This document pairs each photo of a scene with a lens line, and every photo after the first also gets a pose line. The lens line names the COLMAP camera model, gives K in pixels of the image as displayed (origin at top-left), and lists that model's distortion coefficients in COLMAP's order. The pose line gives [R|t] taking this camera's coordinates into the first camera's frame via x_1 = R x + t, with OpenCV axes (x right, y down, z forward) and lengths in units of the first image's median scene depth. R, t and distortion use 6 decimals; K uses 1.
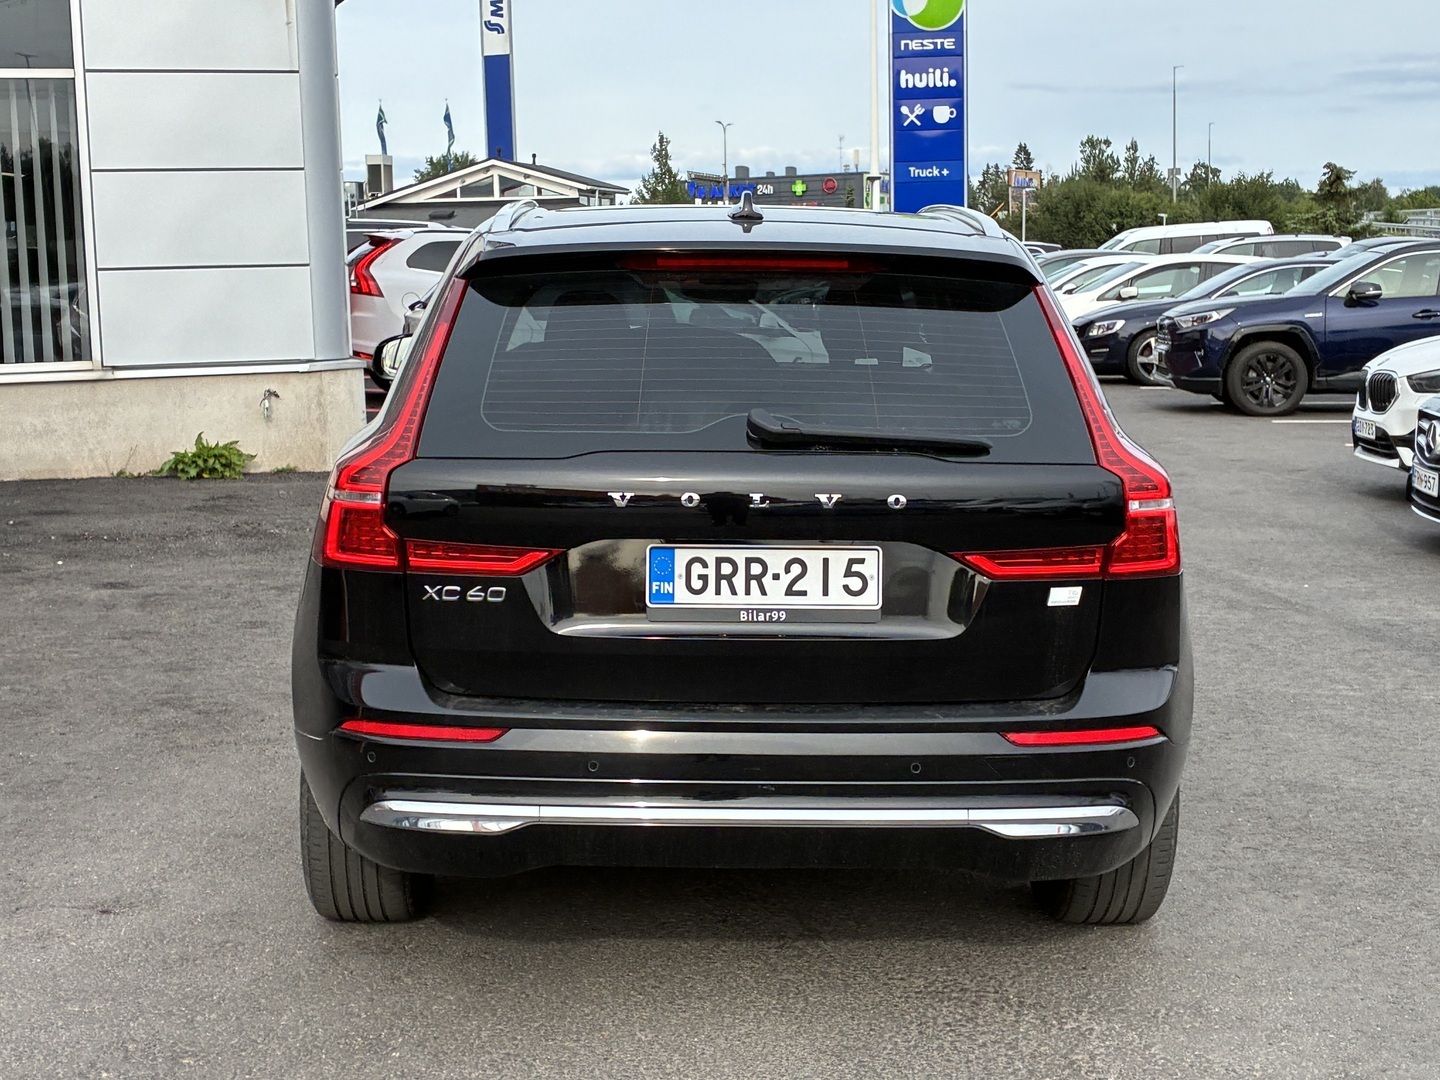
lens RADIAL K [[2137.5, 0, 722.0], [0, 2137.5, 462.6], [0, 0, 1]] dist [0.260079, -1.030924]
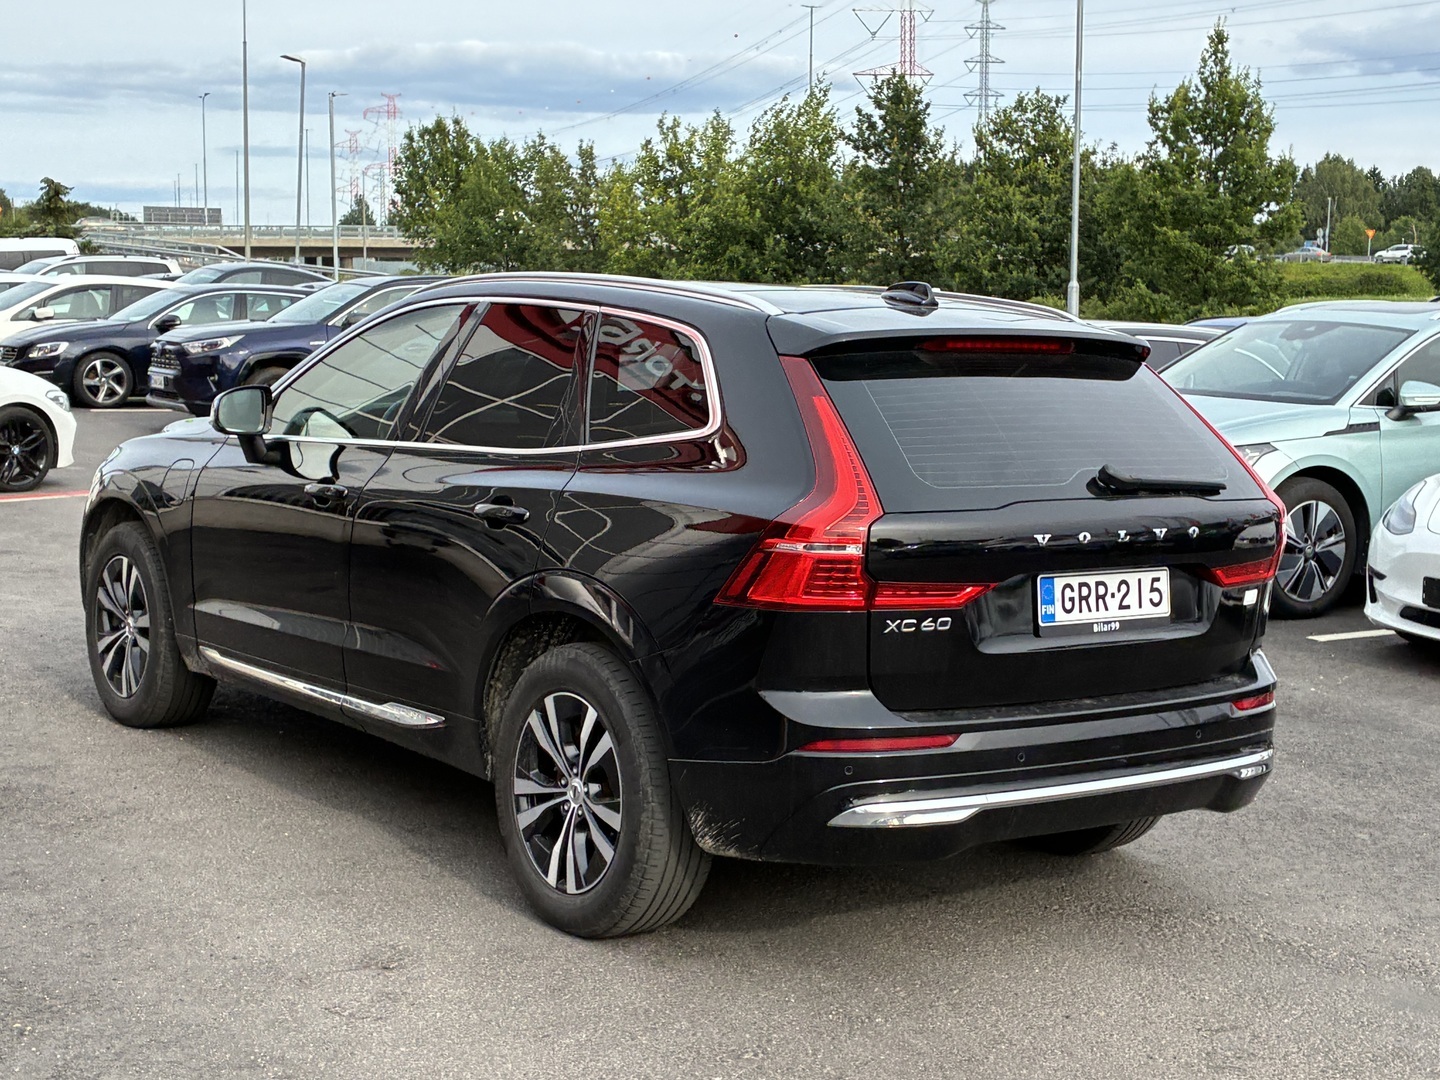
lens RADIAL K [[2137.5, 0, 722.0], [0, 2137.5, 462.6], [0, 0, 1]] dist [0.260079, -1.030924]
pose [[0.816670, -0.027146, 0.576466, -0.896025], [0.030207, 0.999535, 0.004275, -0.037858], [-0.576313, 0.013922, 0.817110, 0.085739]]
